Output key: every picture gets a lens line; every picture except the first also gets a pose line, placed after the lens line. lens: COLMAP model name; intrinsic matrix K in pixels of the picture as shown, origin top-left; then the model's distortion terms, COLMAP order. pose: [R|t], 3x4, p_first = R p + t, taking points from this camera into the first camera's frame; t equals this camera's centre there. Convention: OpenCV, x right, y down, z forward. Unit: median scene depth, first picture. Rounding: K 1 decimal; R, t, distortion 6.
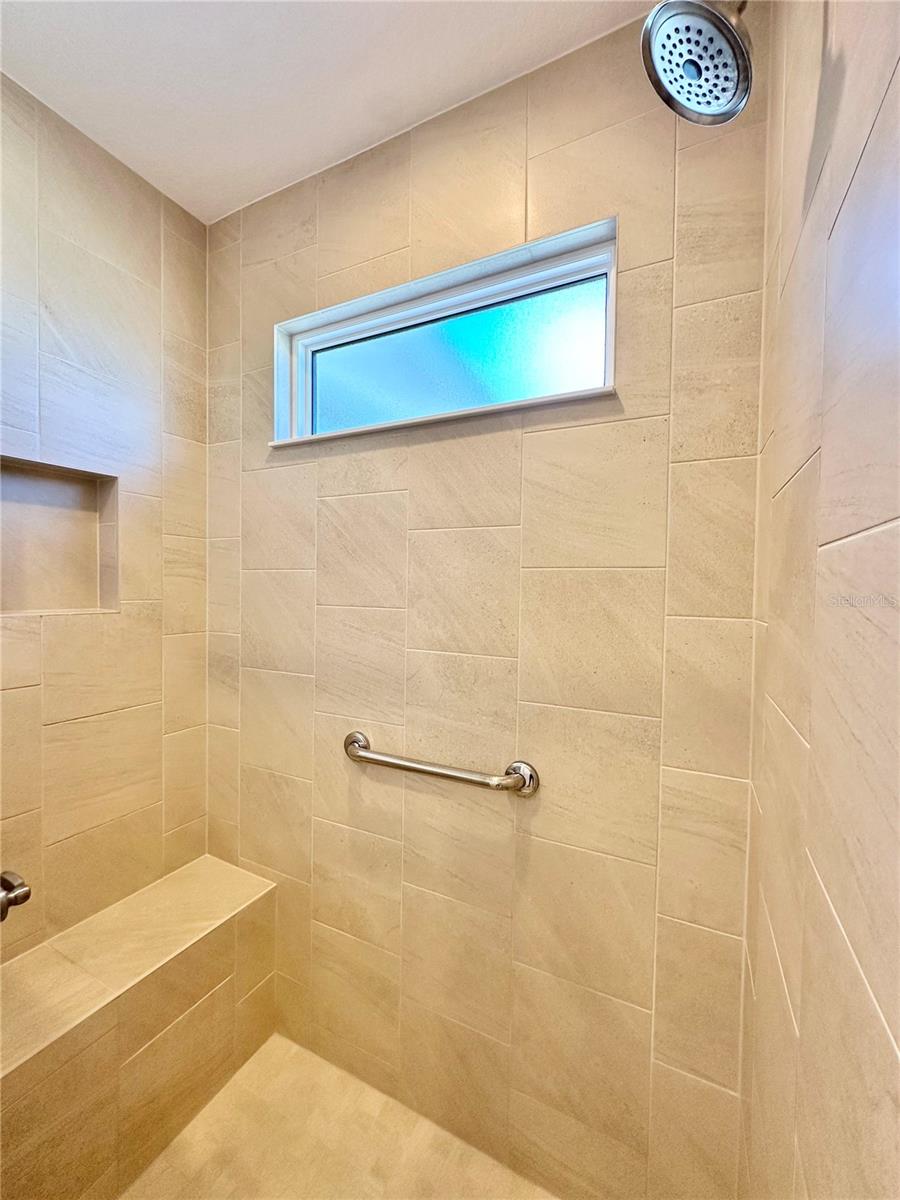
lens RADIAL K [[480.9, 0, 450.0], [0, 480.9, 600.0], [0, 0, 1]] dist [-0.002788, 0.000709]
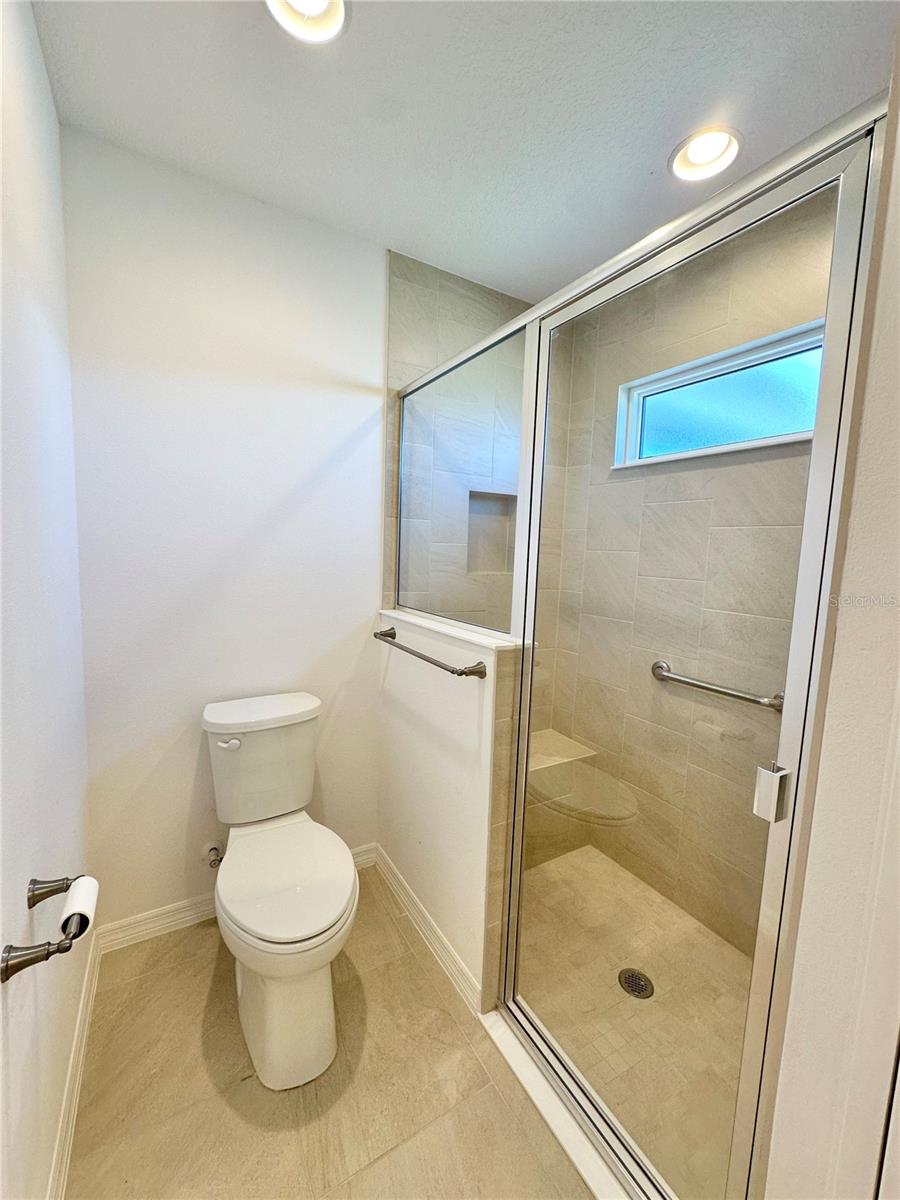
lens RADIAL K [[470.4, 0, 461.7], [0, 470.4, 600.0], [0, 0, 1]] dist [-0.006672, -0.000073]
pose [[0.853339, 0.072265, -0.516324, 0.017002], [-0.036718, 0.996218, 0.078748, -0.008895], [0.520062, -0.048240, 0.852765, -0.554817]]
